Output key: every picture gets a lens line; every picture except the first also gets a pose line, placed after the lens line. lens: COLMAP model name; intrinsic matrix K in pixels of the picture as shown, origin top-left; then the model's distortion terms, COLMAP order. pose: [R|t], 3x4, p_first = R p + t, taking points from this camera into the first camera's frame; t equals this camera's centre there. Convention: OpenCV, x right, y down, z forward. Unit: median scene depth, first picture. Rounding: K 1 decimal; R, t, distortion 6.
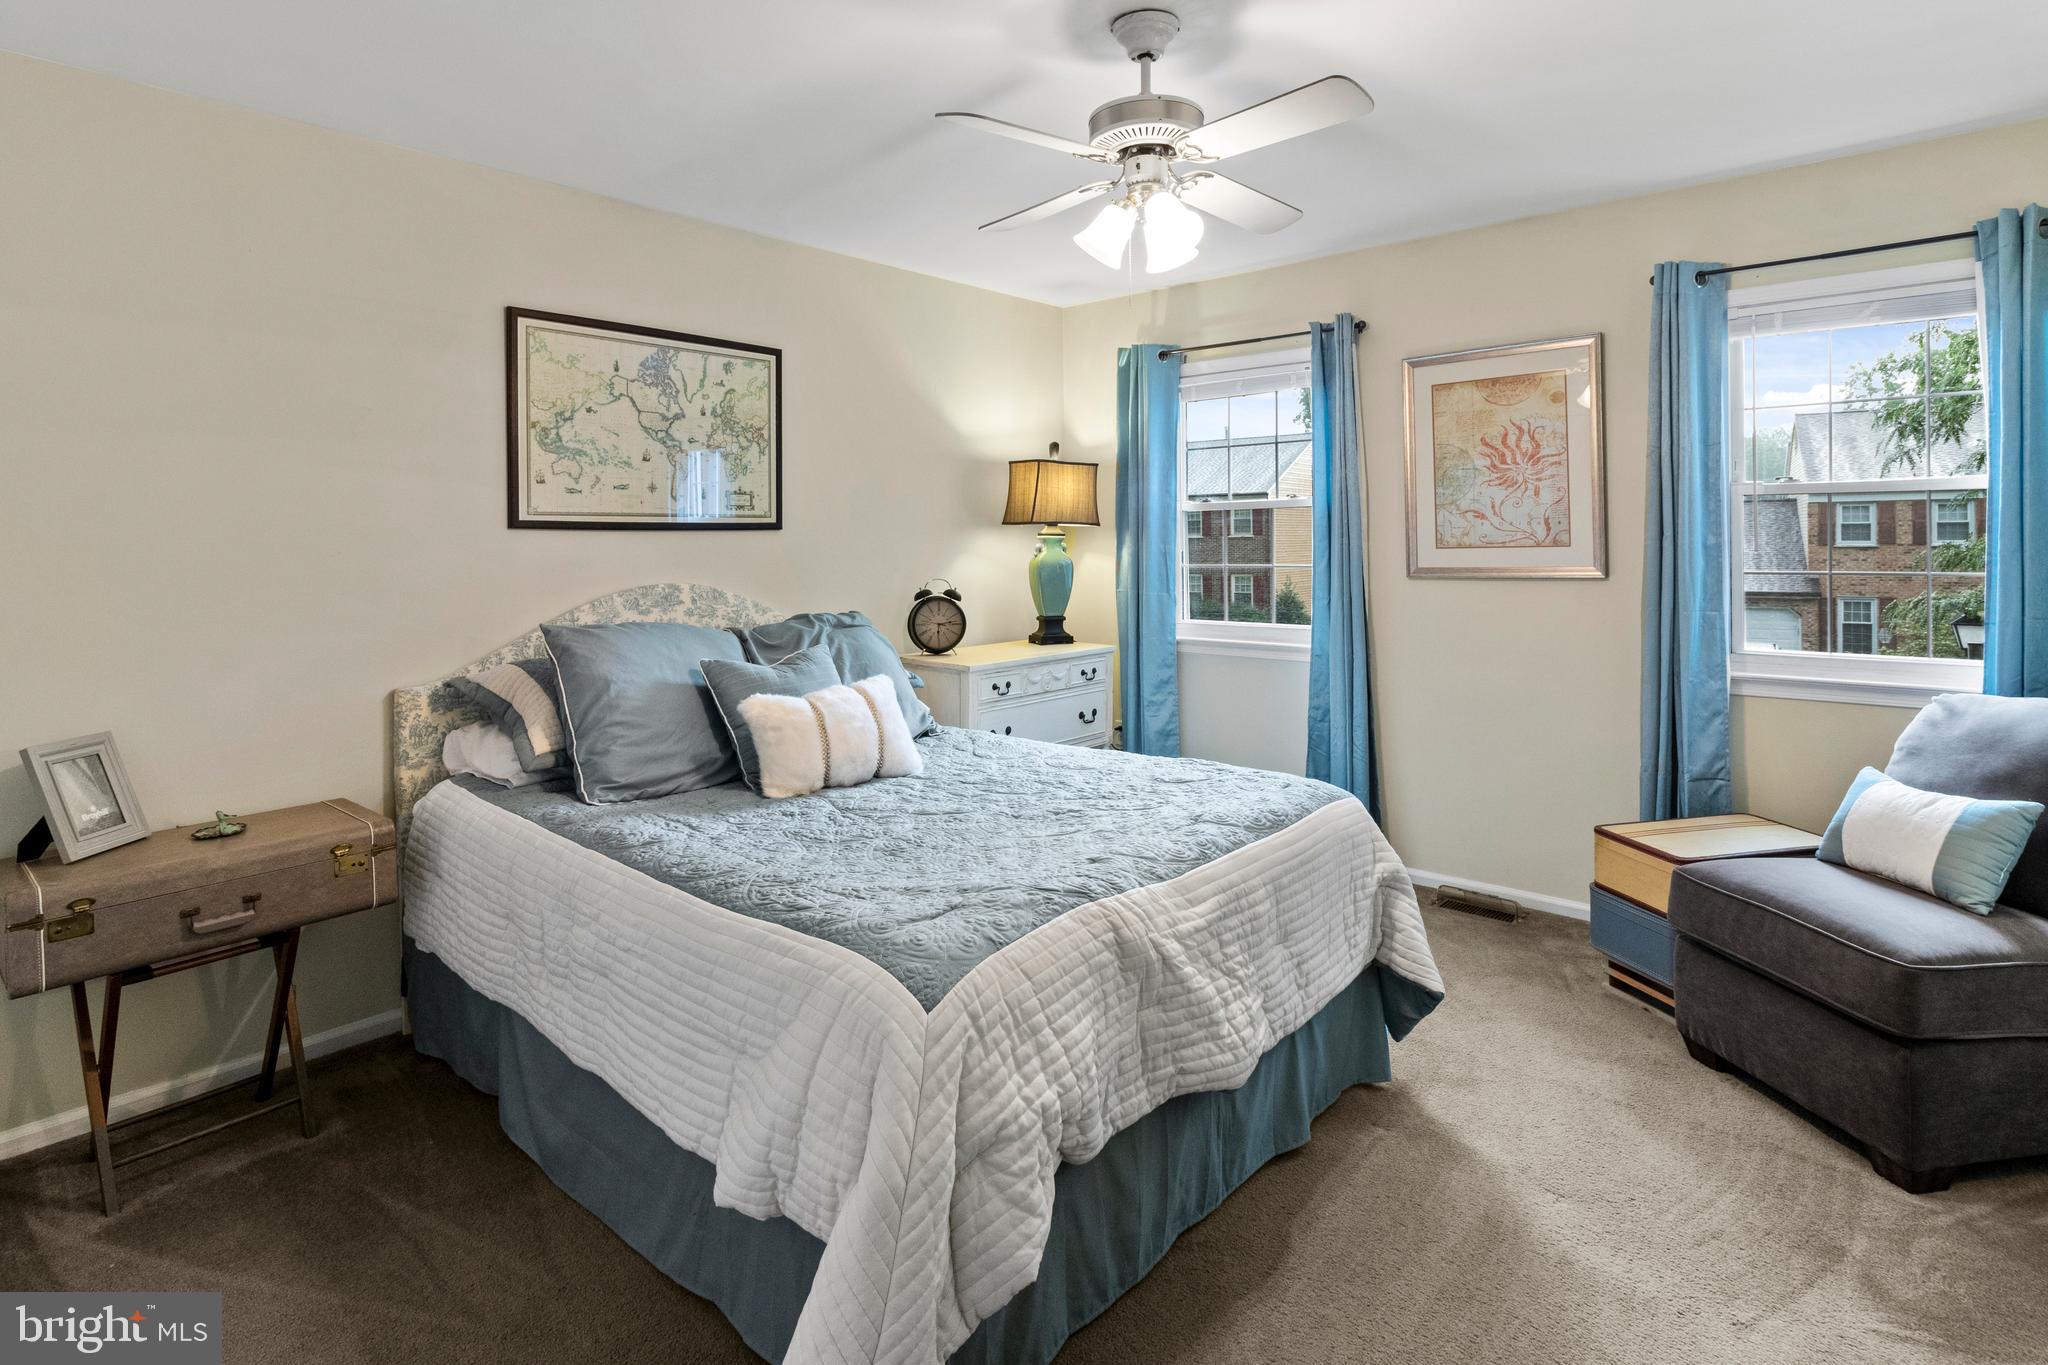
lens RADIAL K [[1044.6, 0, 1027.7], [0, 1044.6, 680.7], [0, 0, 1]] dist [-0.002248, -0.000509]
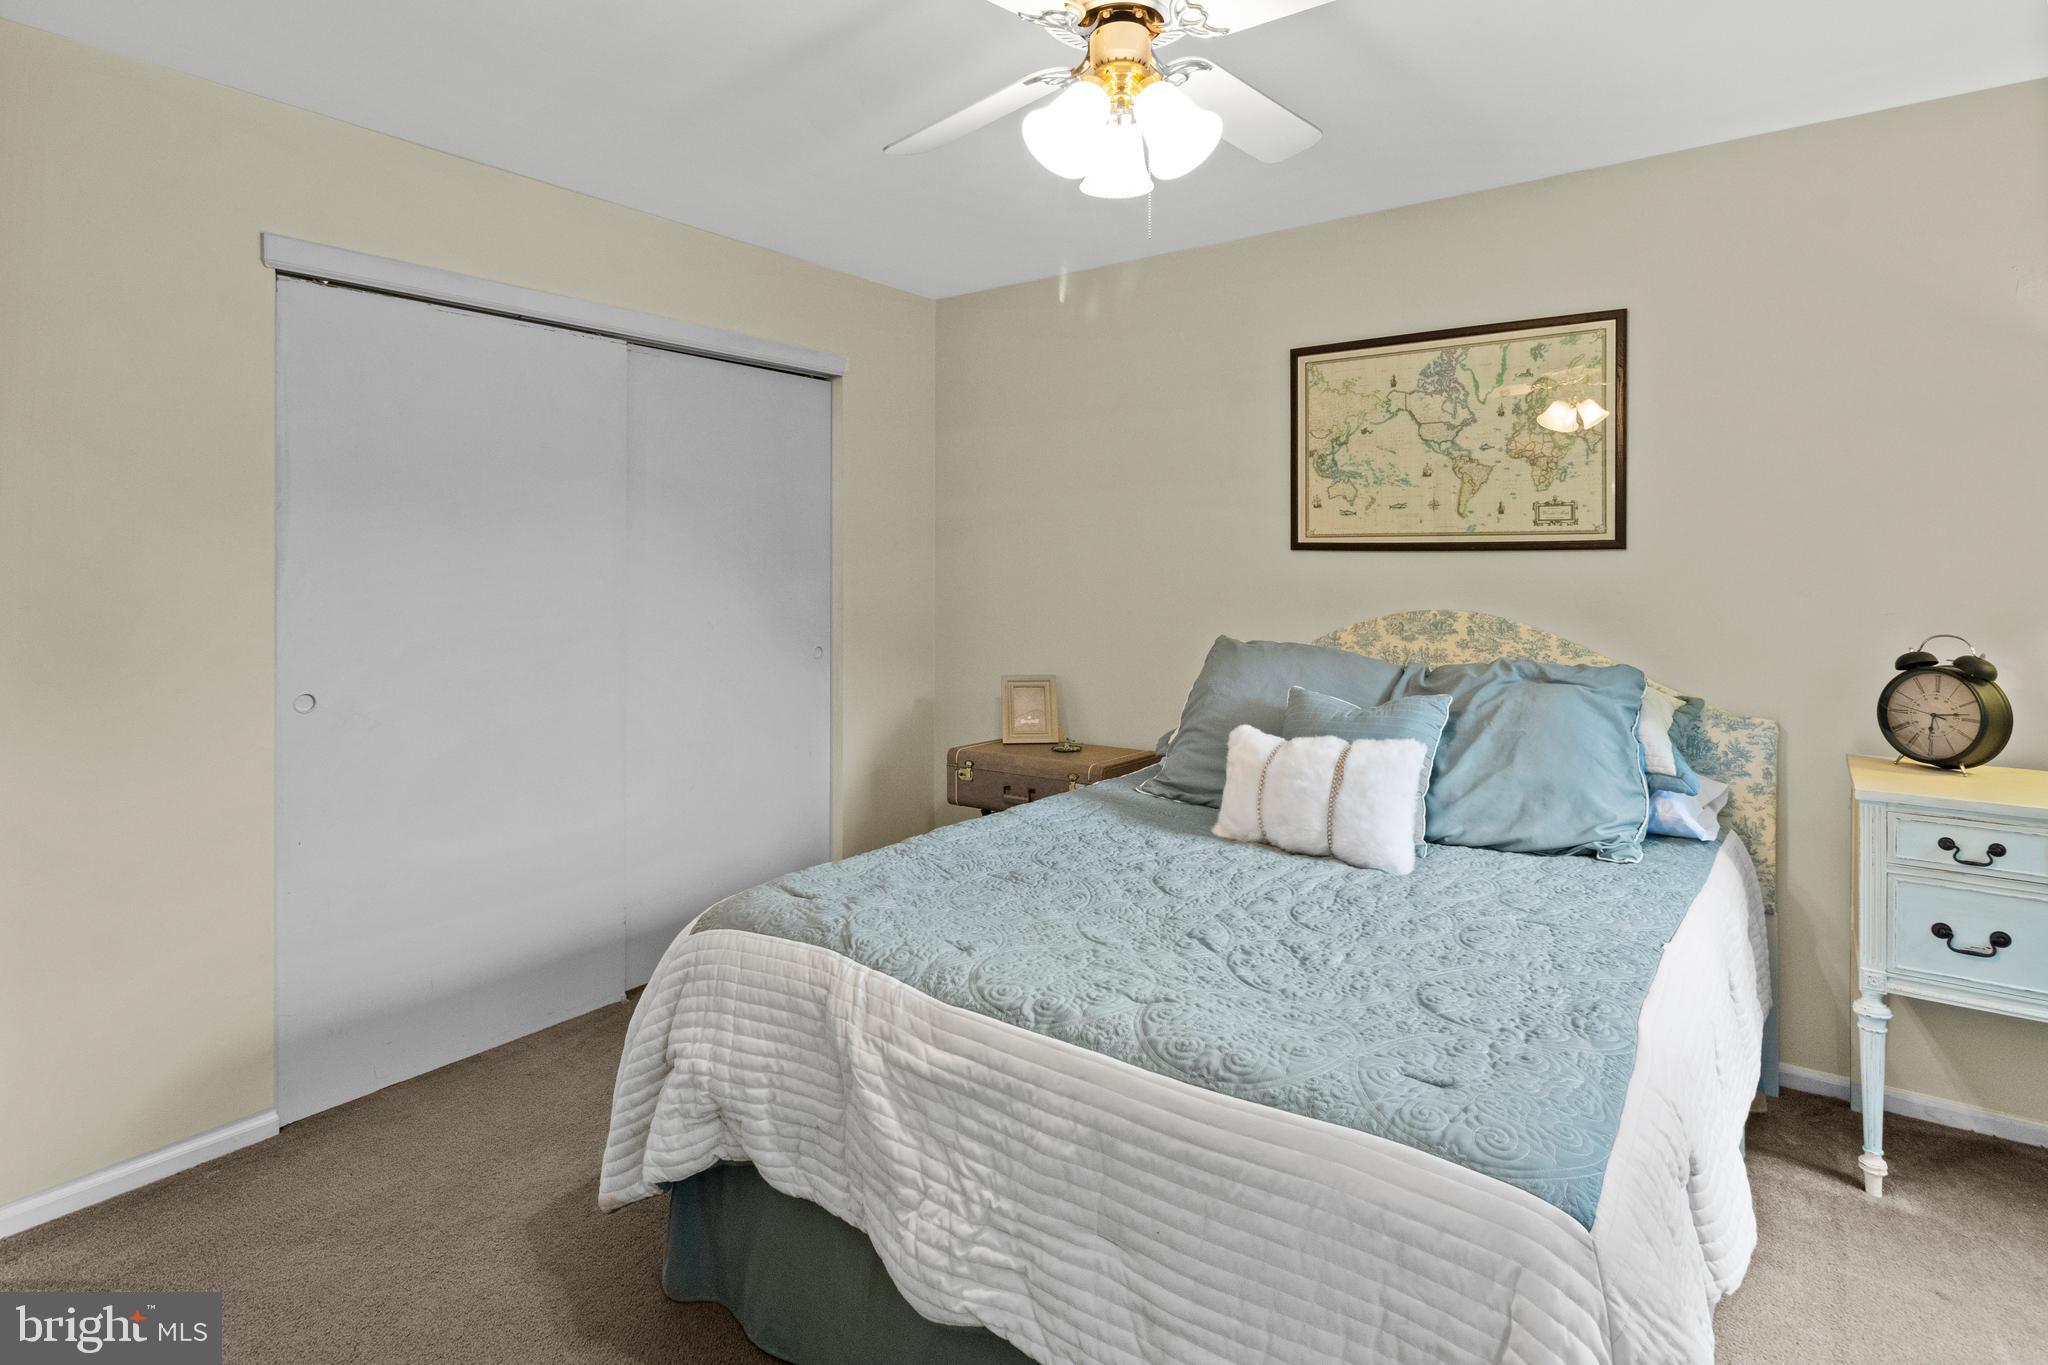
lens RADIAL K [[1044.6, 0, 1024.3], [0, 1044.6, 683.4], [0, 0, 1]] dist [-0.002248, -0.000509]
pose [[0.078770, 0.126403, -0.988847, 0.551005], [-0.132926, 0.984403, 0.115246, -0.090319], [0.987991, 0.122365, 0.094344, 0.590743]]
